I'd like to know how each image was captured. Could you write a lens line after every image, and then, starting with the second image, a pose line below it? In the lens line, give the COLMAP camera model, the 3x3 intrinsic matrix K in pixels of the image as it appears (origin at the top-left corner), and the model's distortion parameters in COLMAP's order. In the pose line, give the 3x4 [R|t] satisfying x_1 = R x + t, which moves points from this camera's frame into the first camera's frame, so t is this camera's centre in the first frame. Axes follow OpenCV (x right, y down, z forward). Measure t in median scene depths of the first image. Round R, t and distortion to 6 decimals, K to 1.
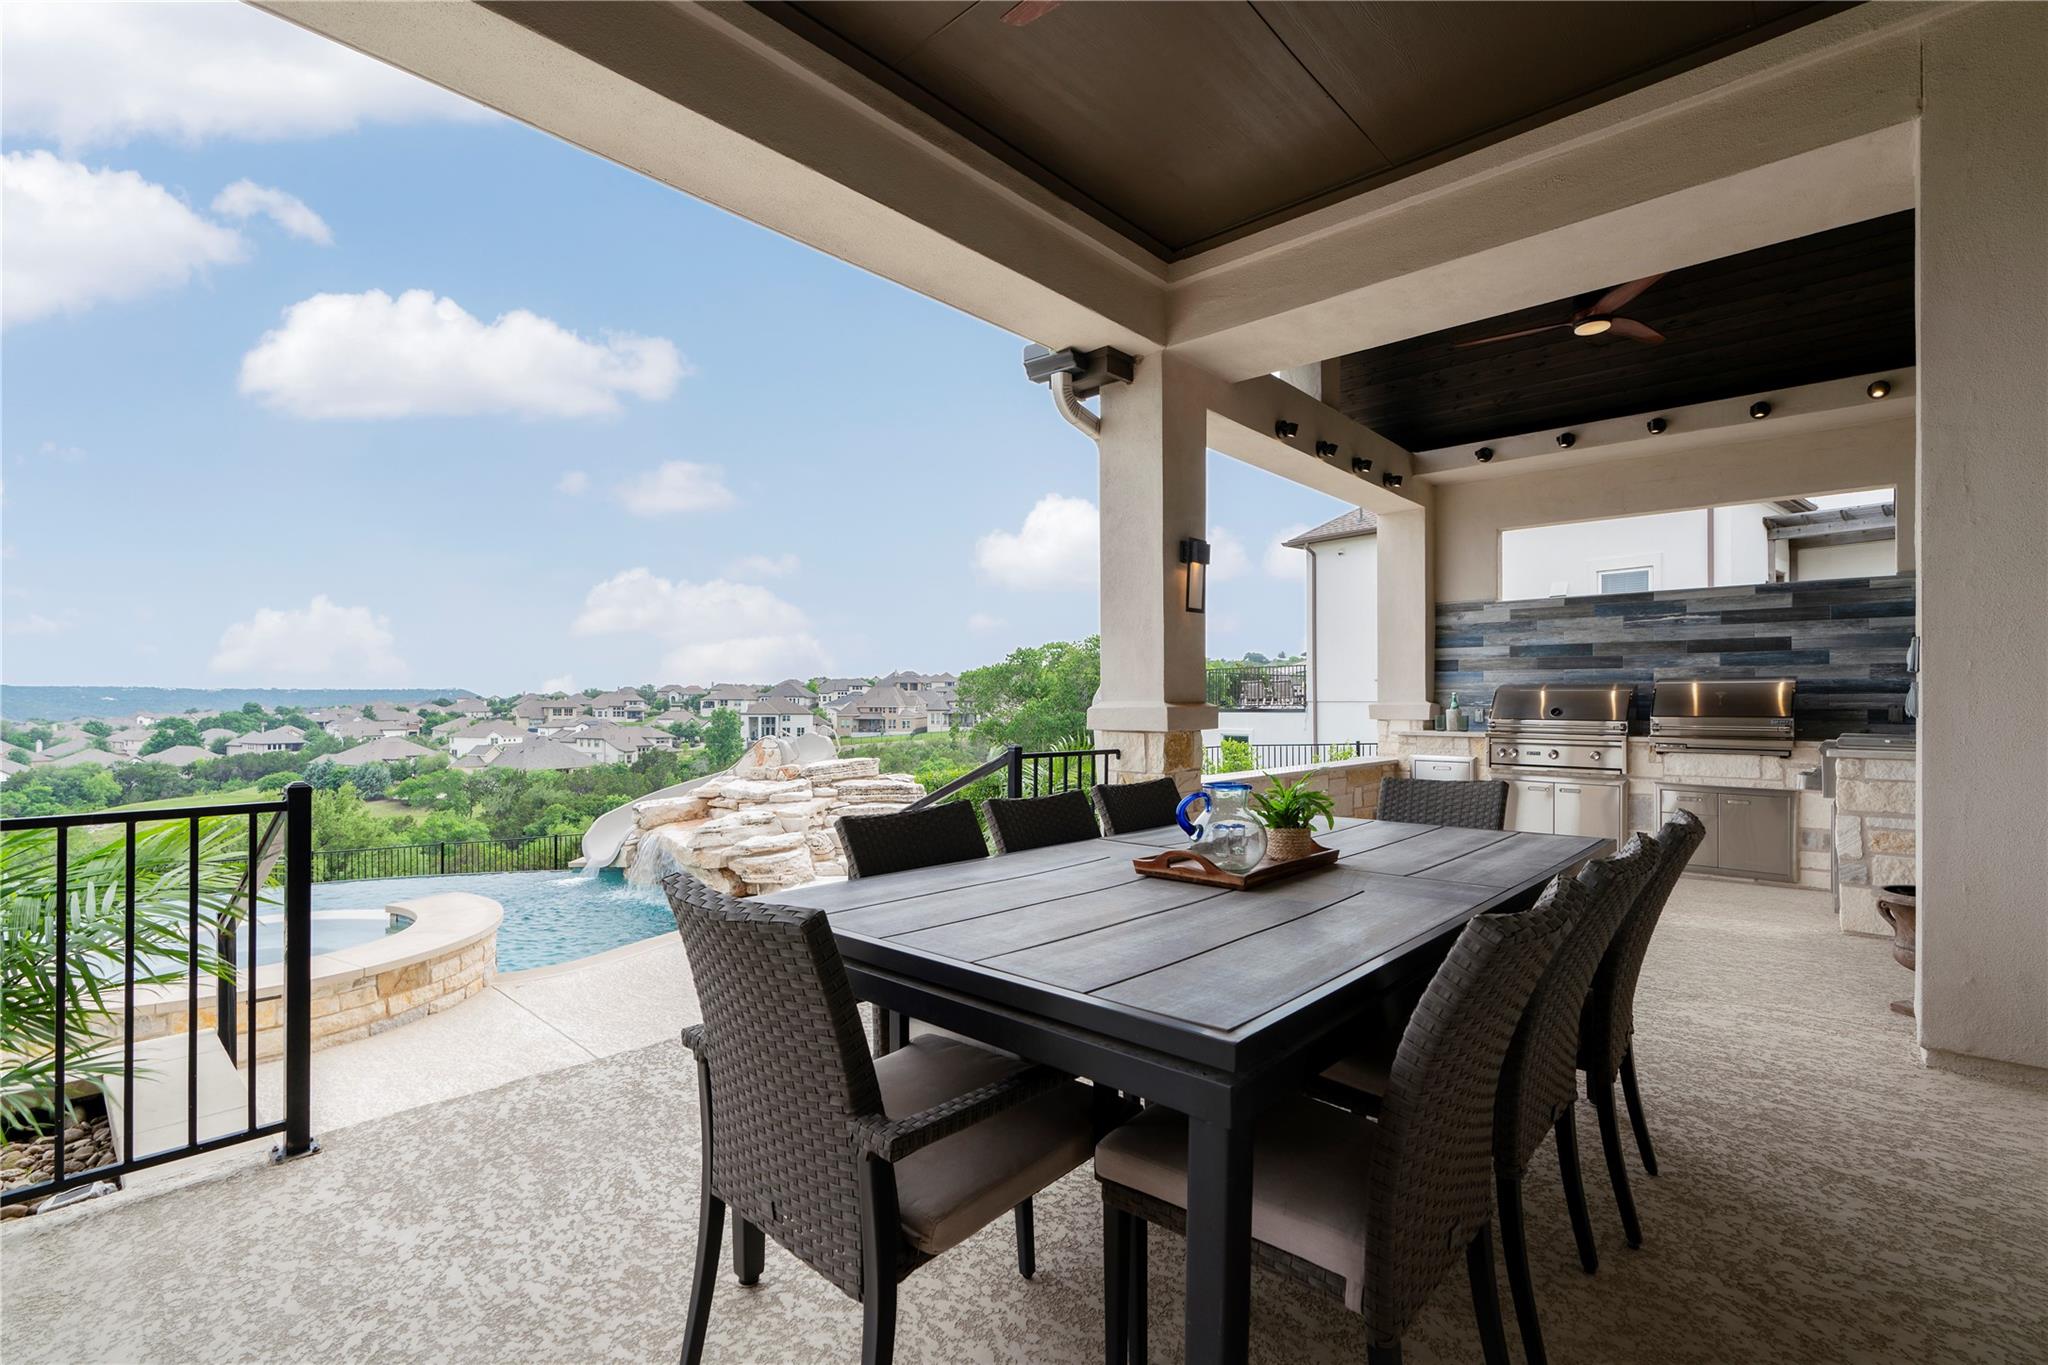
lens RADIAL K [[936.7, 0, 1024.0], [0, 936.7, 682.5], [0, 0, 1]] dist [-0.015756, 0.000036]
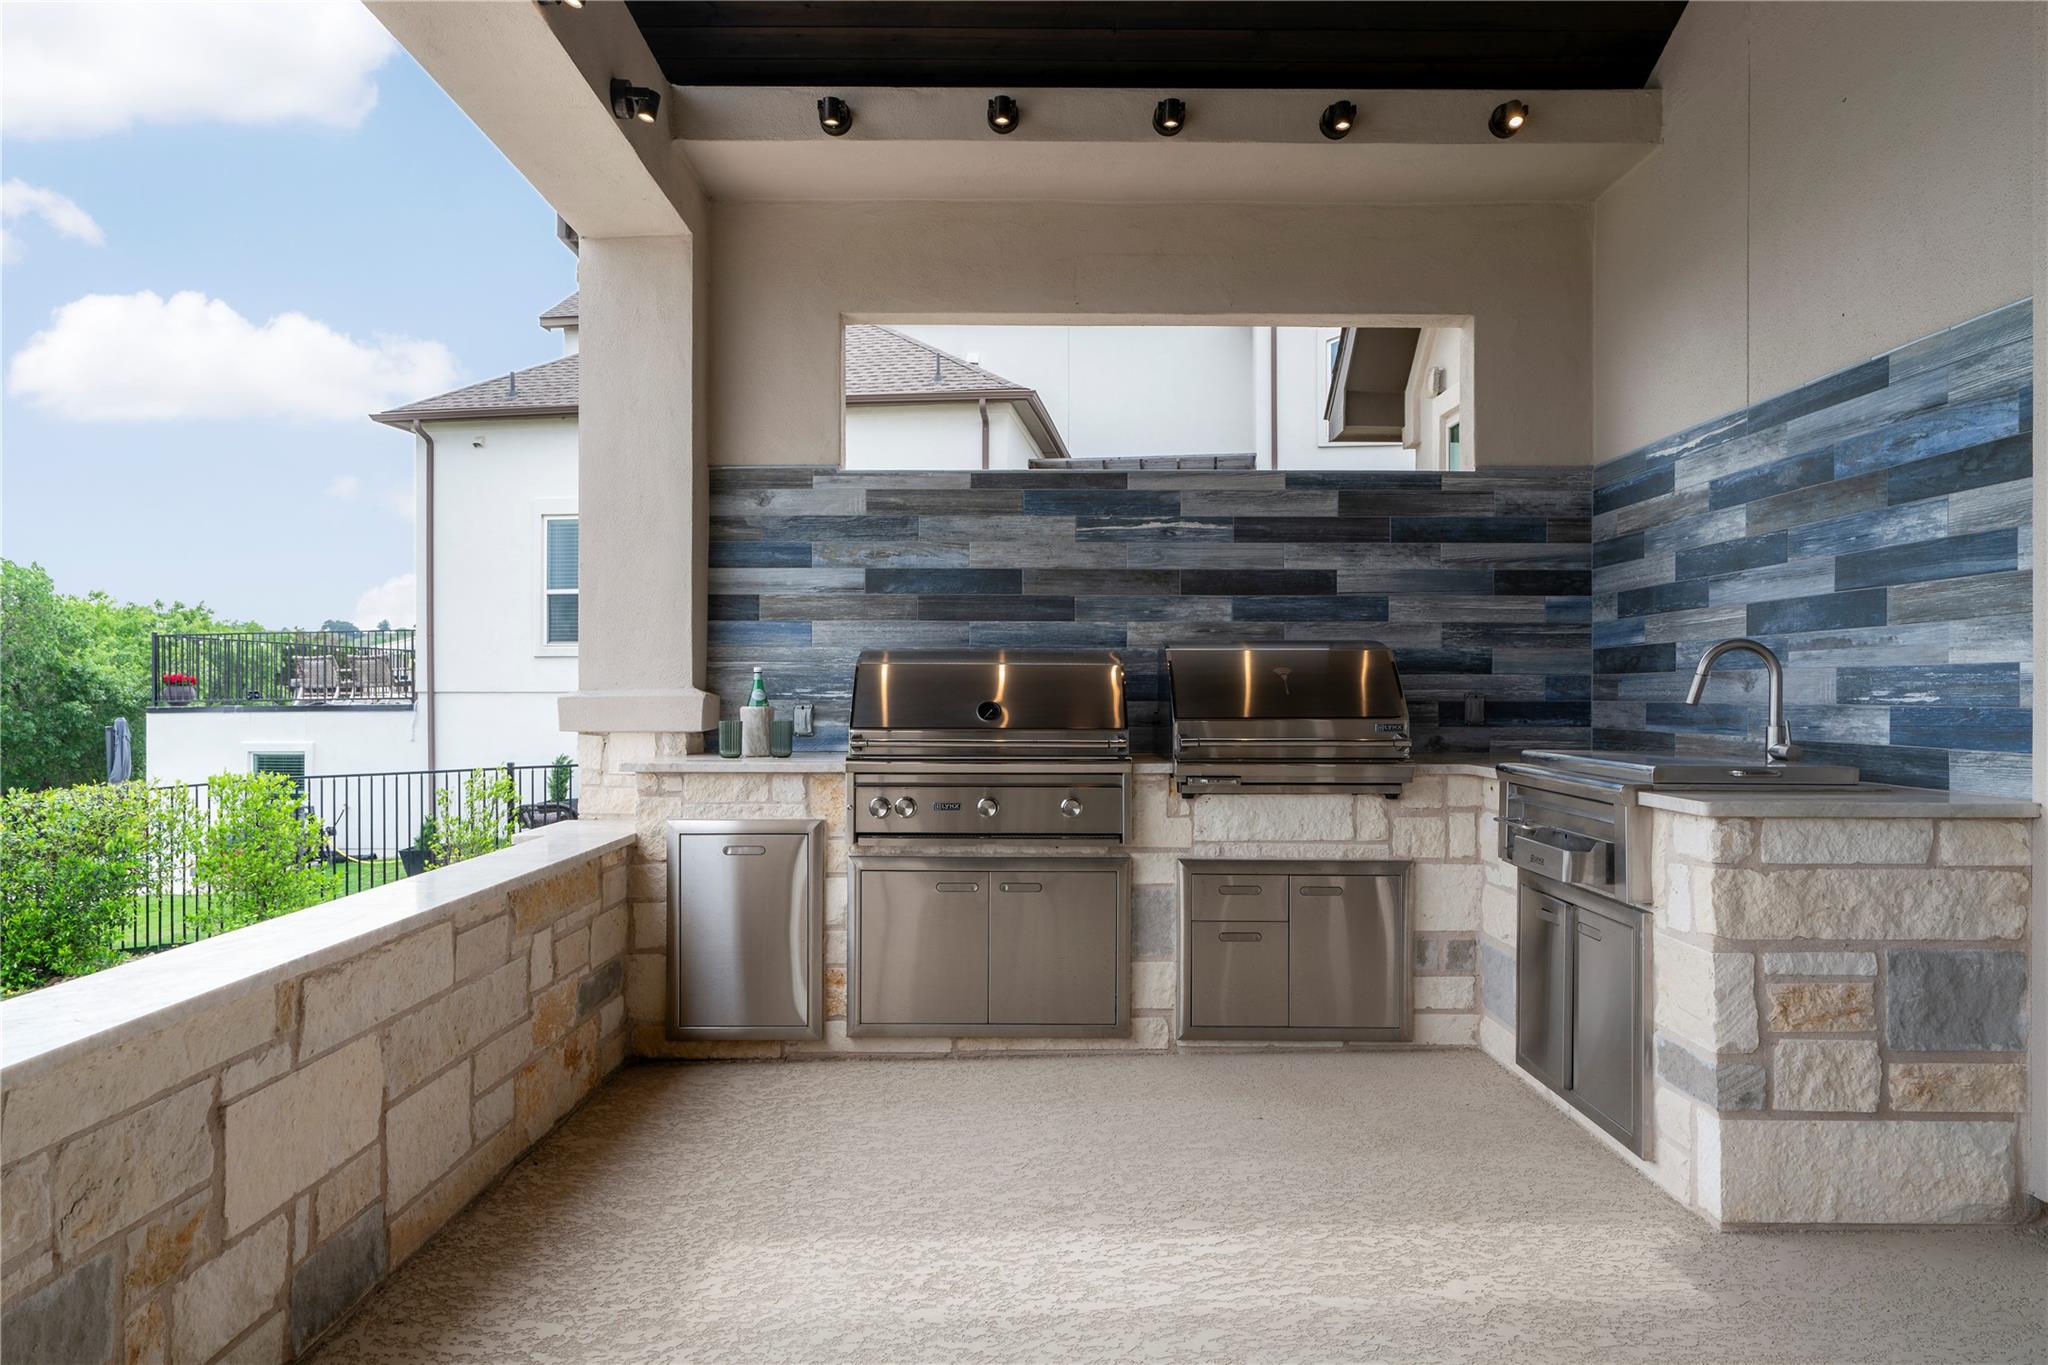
lens RADIAL K [[1270.3, 0, 1021.1], [0, 1270.3, 695.6], [0, 0, 1]] dist [0.005107, 0.001067]
pose [[0.742887, -0.002699, 0.669411, 0.171331], [-0.012186, 0.999772, 0.017555, 0.013059], [-0.669306, -0.021199, 0.742684, 0.524802]]
